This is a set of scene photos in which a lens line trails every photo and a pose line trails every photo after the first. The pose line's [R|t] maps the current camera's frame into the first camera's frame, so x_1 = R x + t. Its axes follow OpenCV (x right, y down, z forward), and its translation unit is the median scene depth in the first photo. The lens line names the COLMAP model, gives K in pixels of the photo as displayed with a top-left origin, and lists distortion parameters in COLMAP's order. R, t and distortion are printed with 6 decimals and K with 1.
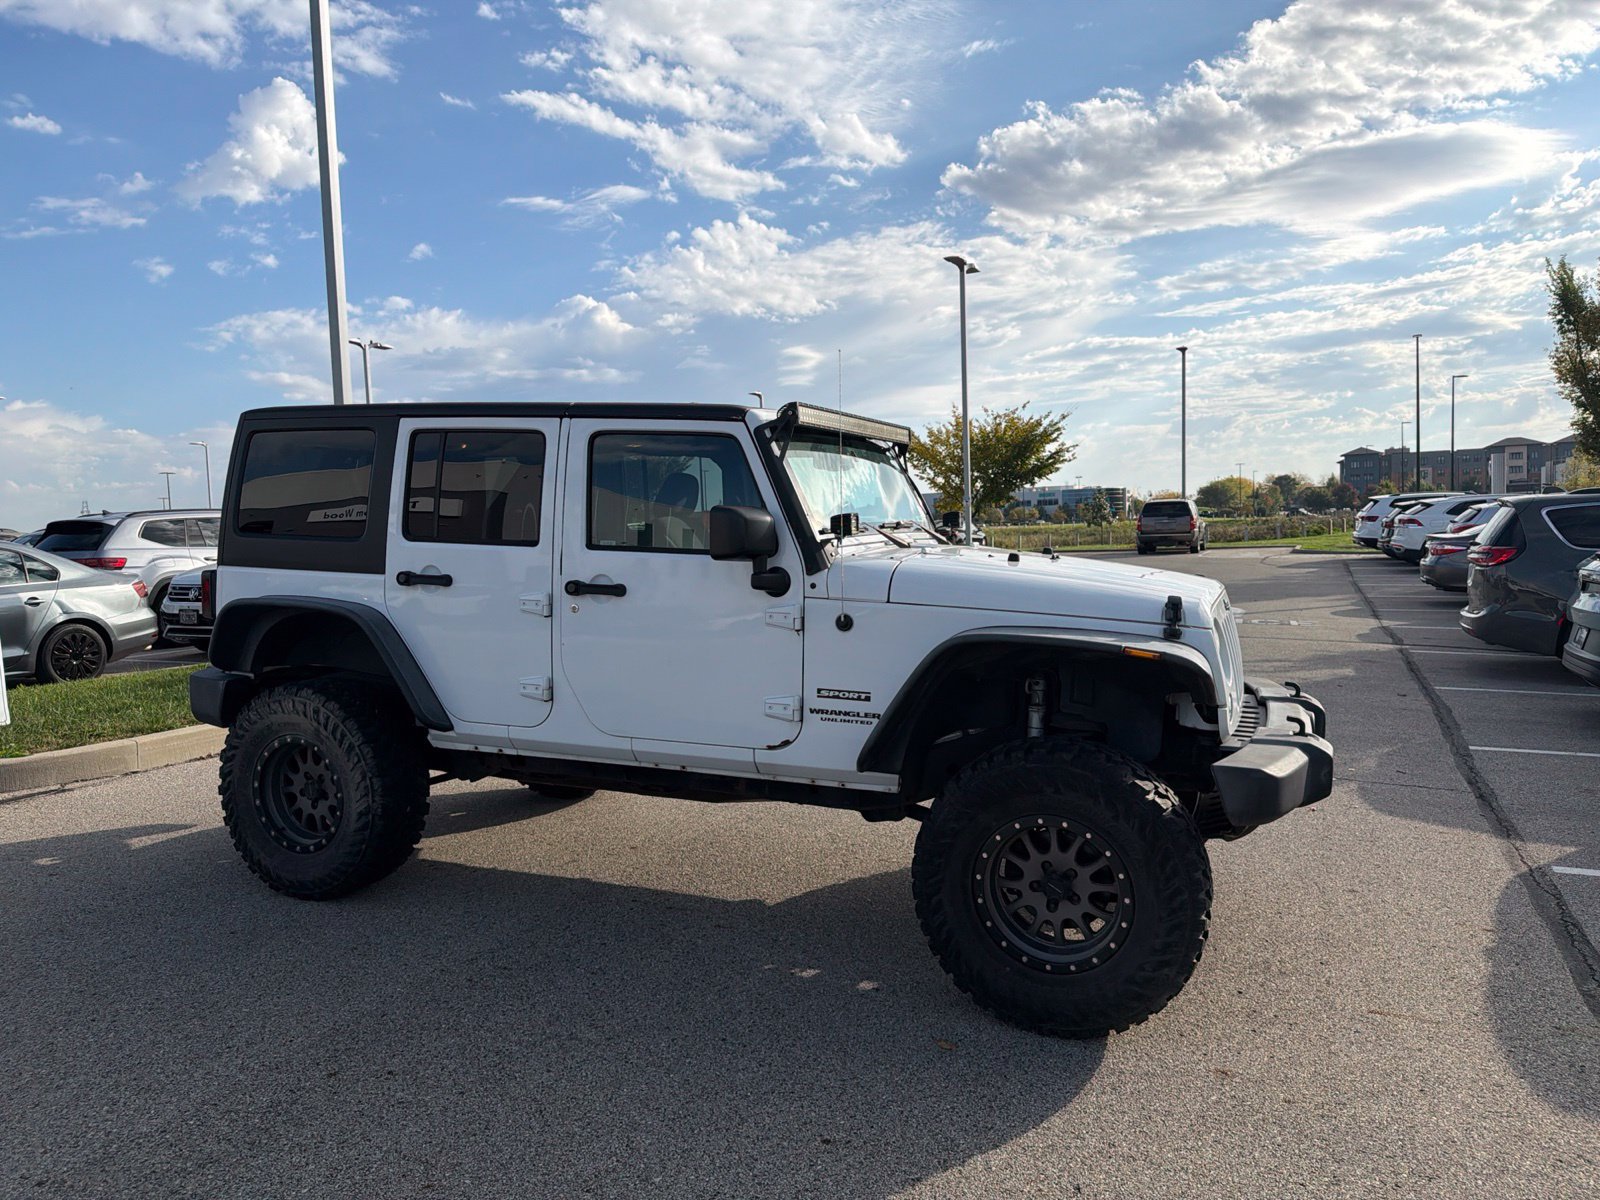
lens RADIAL K [[1118.7, 0, 803.9], [0, 1118.7, 596.4], [0, 0, 1]] dist [0.063982, -0.089205]
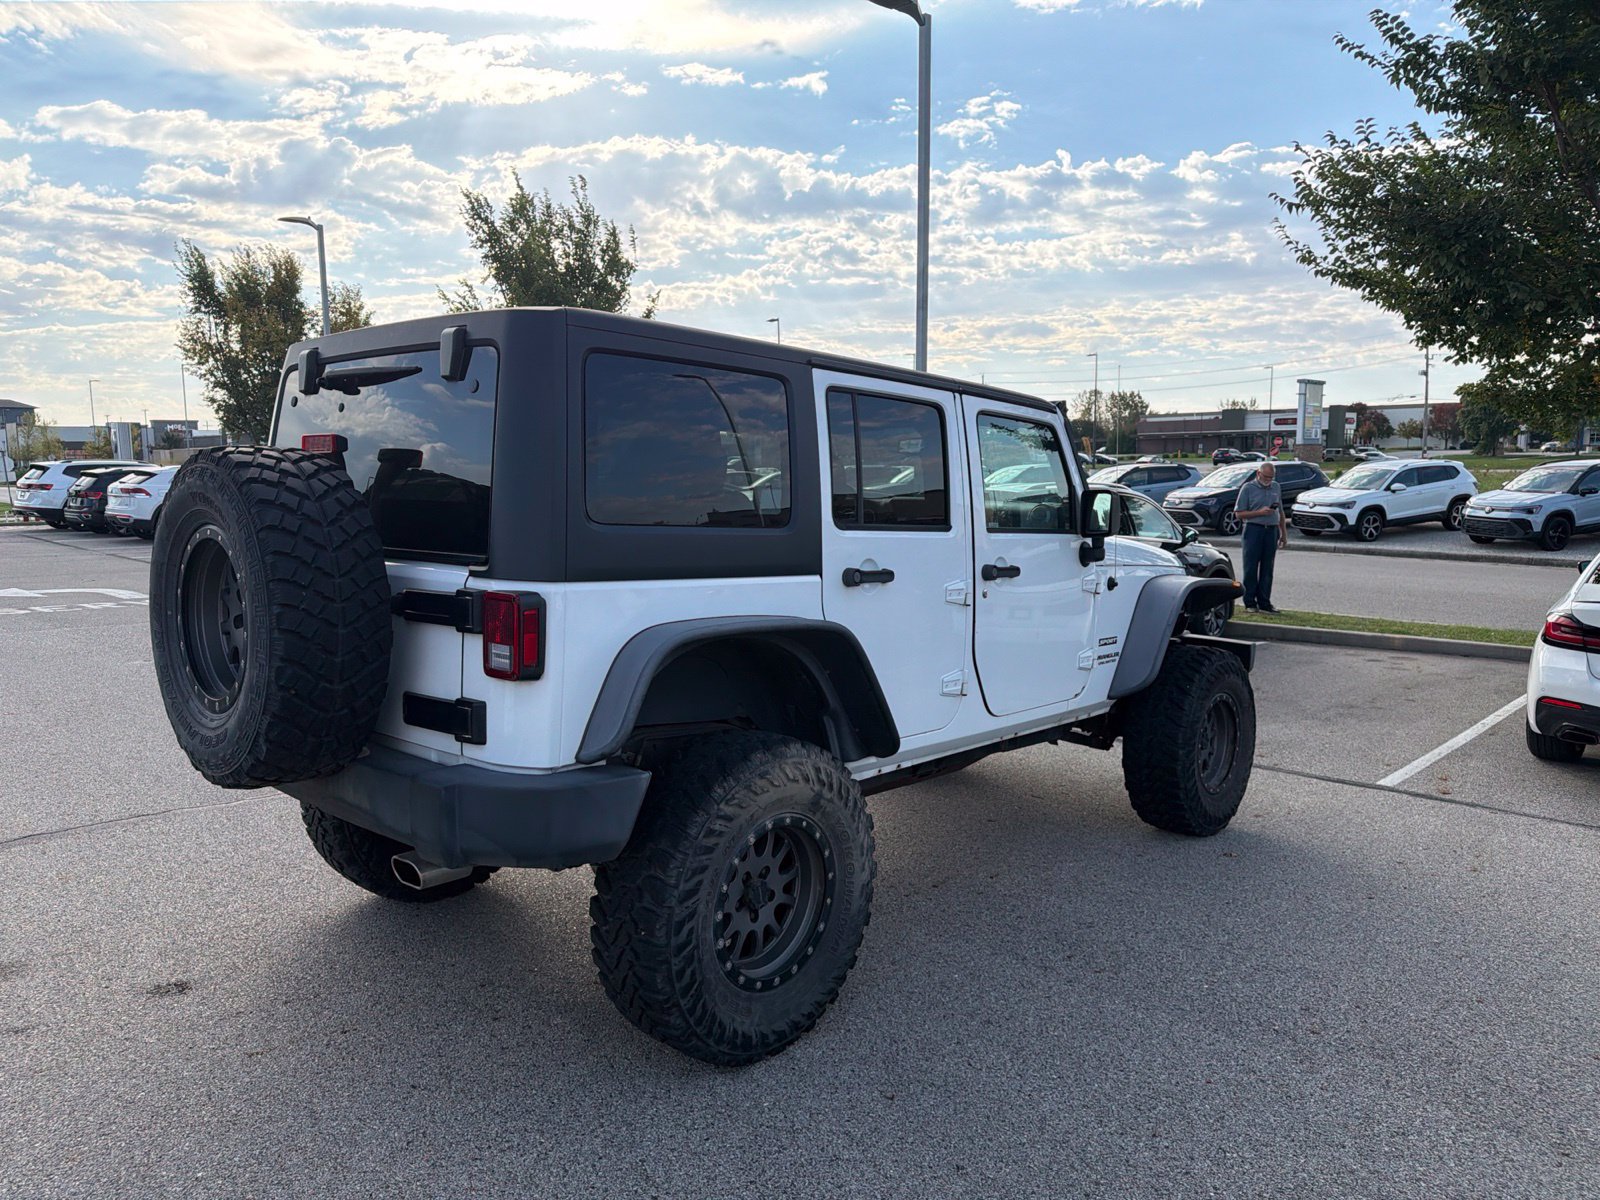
lens RADIAL K [[1156.4, 0, 810.8], [0, 1156.4, 604.8], [0, 0, 1]] dist [0.000798, -0.005384]
pose [[0.330880, -0.083953, 0.939931, -1.134025], [0.056811, 0.996000, 0.068962, -0.054416], [-0.941961, 0.030580, 0.334326, 0.767005]]
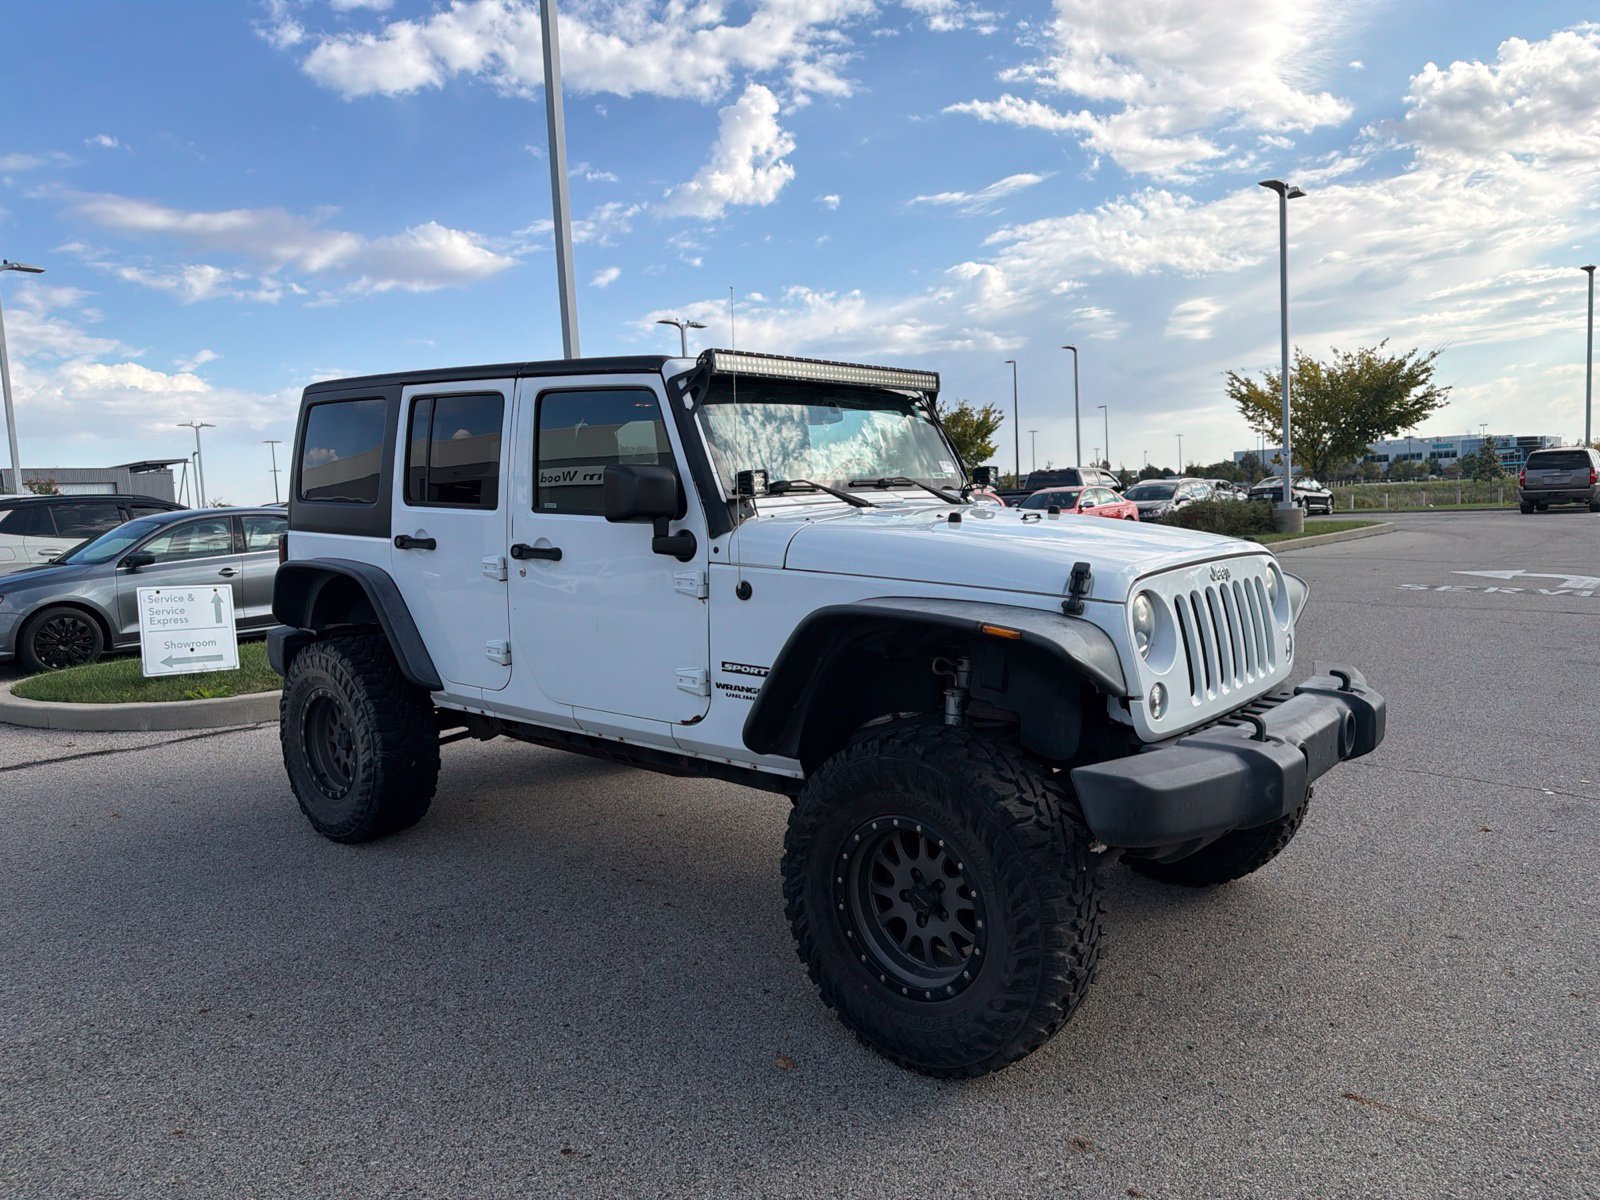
lens RADIAL K [[1118.9, 0, 795.6], [0, 1118.9, 597.9], [0, 0, 1]] dist [0.055858, -0.070130]
pose [[0.952575, 0.014118, -0.303977, 0.308378], [-0.004006, 0.999418, 0.033864, -0.001063], [0.304279, -0.031040, 0.952077, 0.125342]]
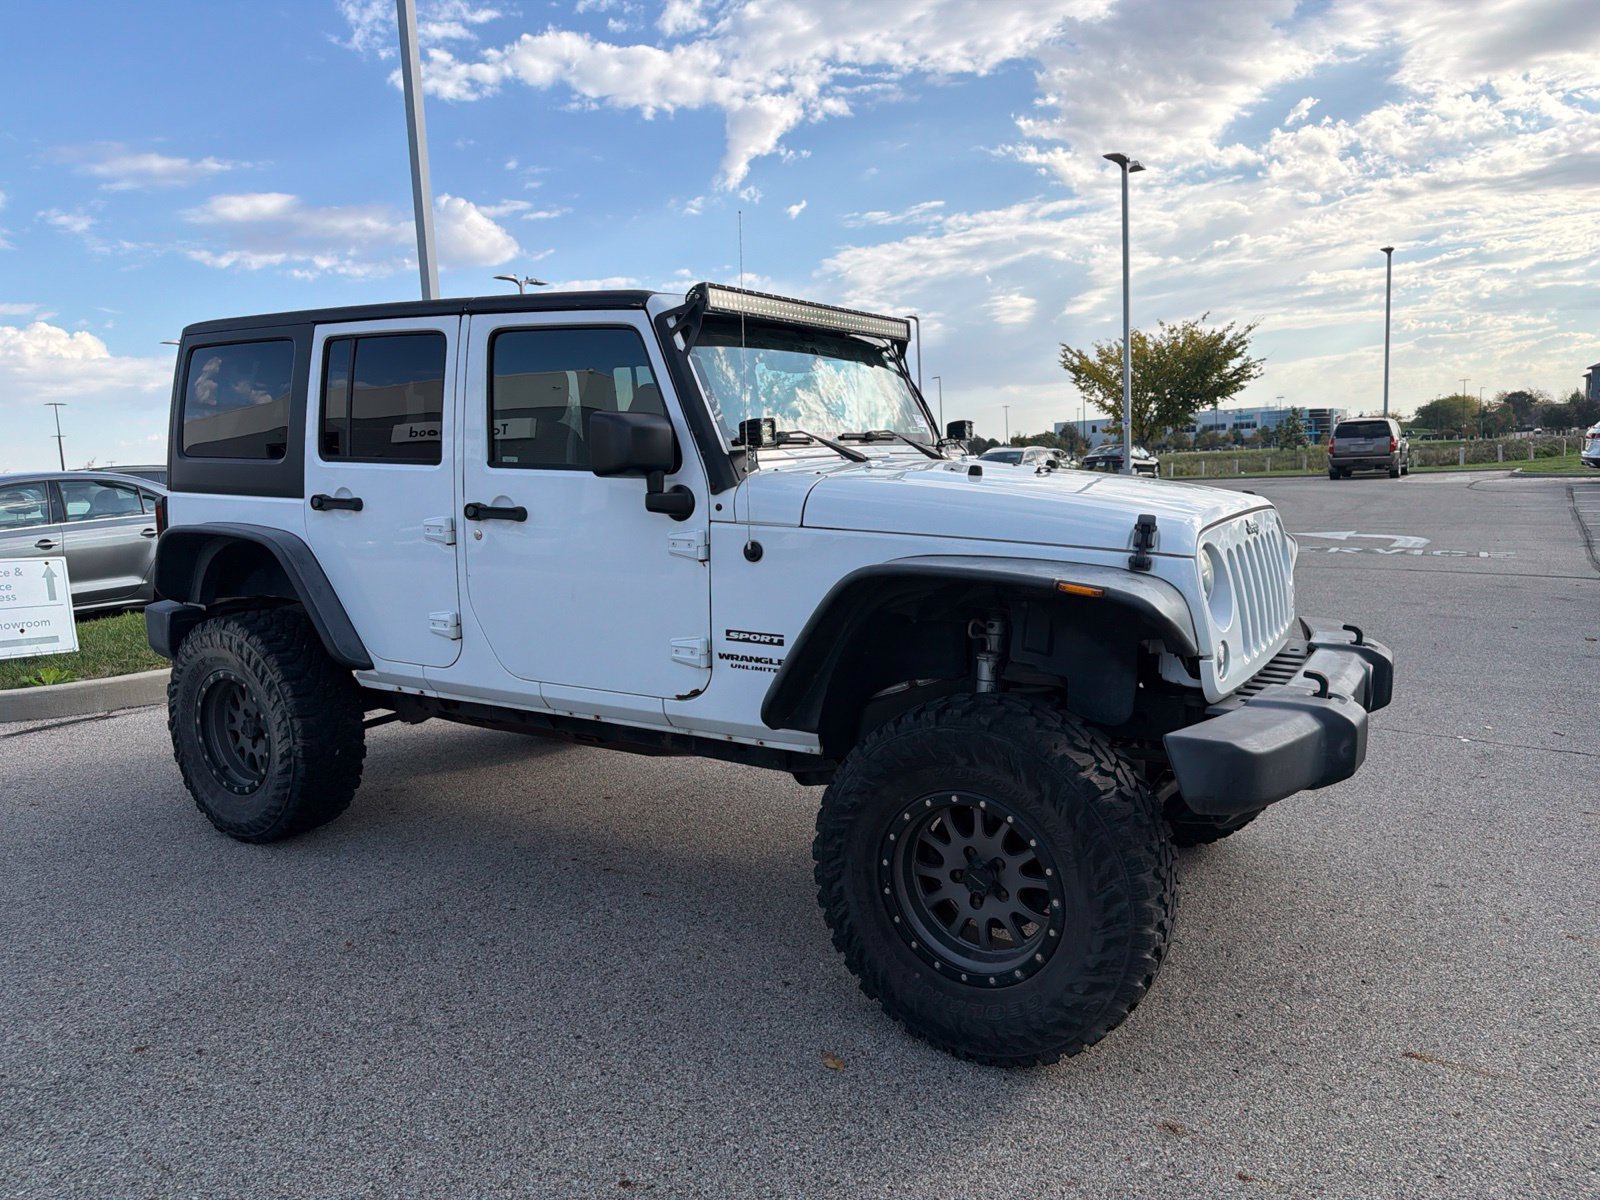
lens RADIAL K [[1122.4, 0, 791.5], [0, 1122.4, 603.8], [0, 0, 1]] dist [0.048299, -0.059239]
pose [[0.986037, 0.007492, -0.166355, 0.177303], [0.003664, 0.997769, 0.066654, 0.006227], [0.166484, -0.066333, 0.983811, 0.158021]]
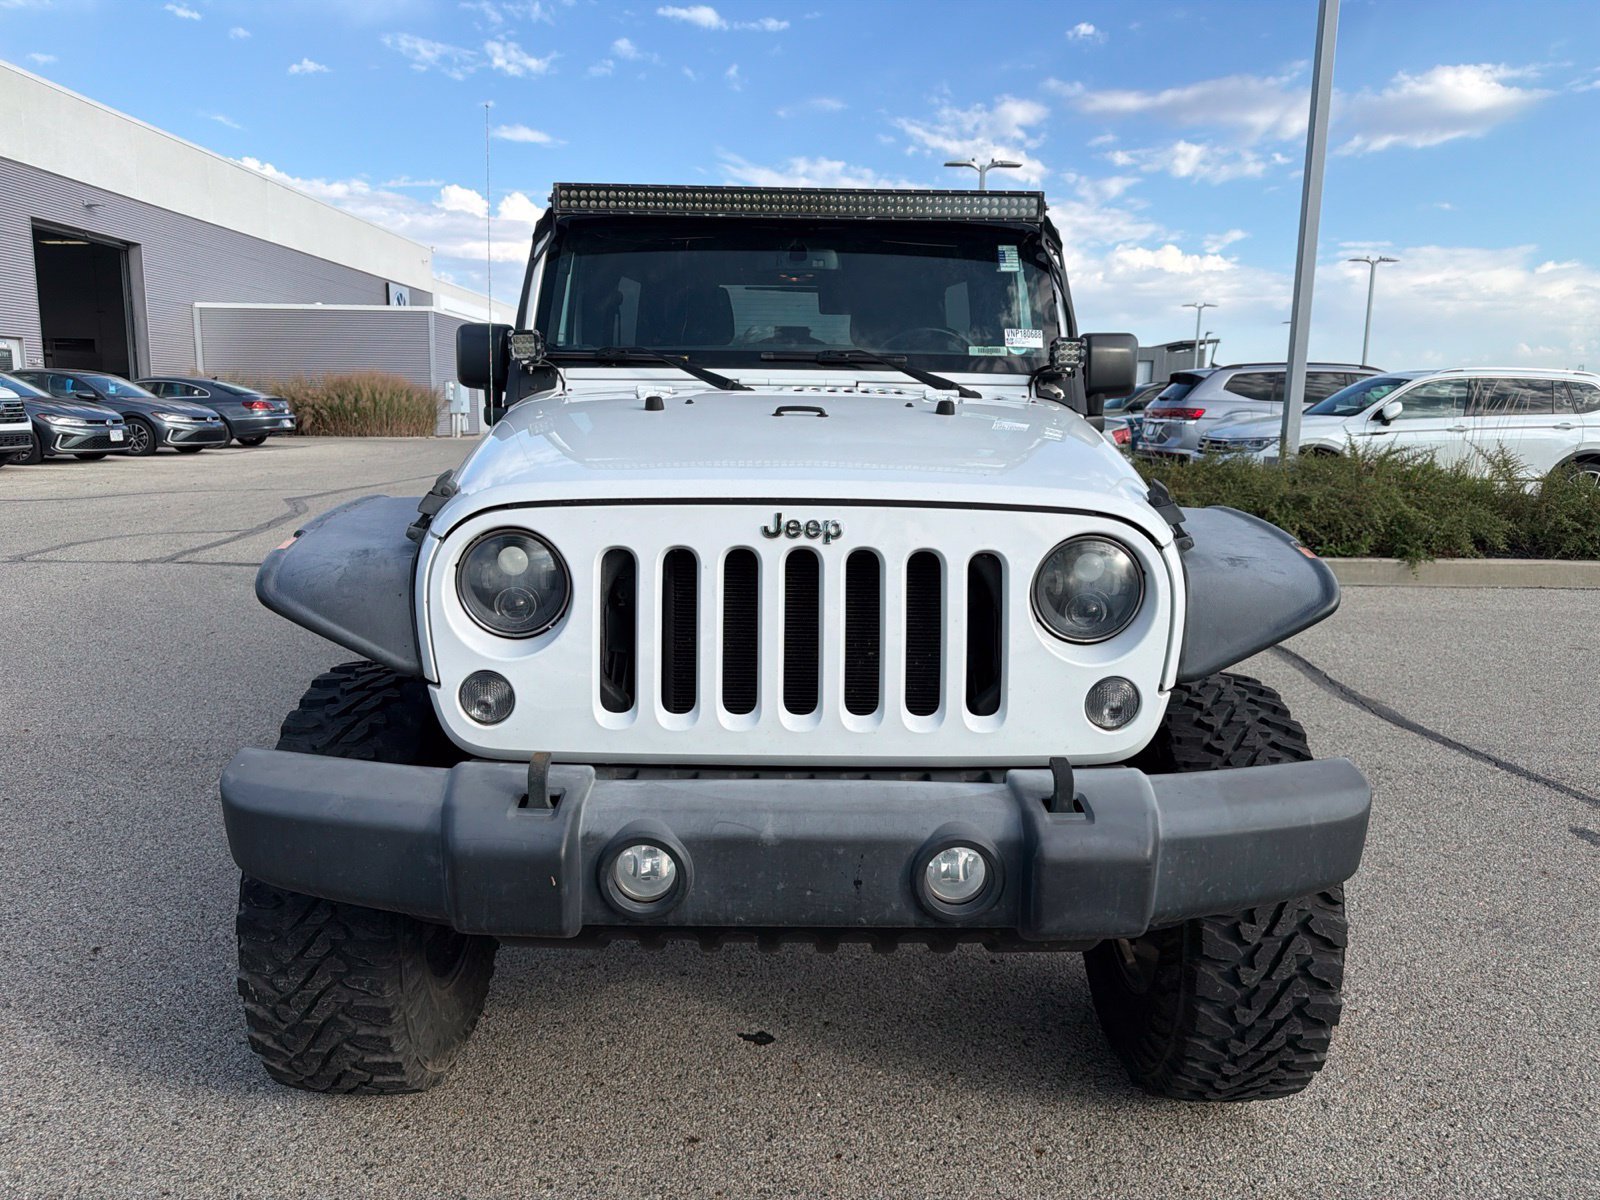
lens RADIAL K [[1138.5, 0, 803.4], [0, 1138.5, 596.8], [0, 0, 1]] dist [-0.007769, -0.008331]
pose [[0.381123, 0.190665, -0.904650, 0.739787], [-0.083241, 0.981606, 0.171815, -0.040796], [0.920770, 0.009822, 0.389983, 0.770982]]
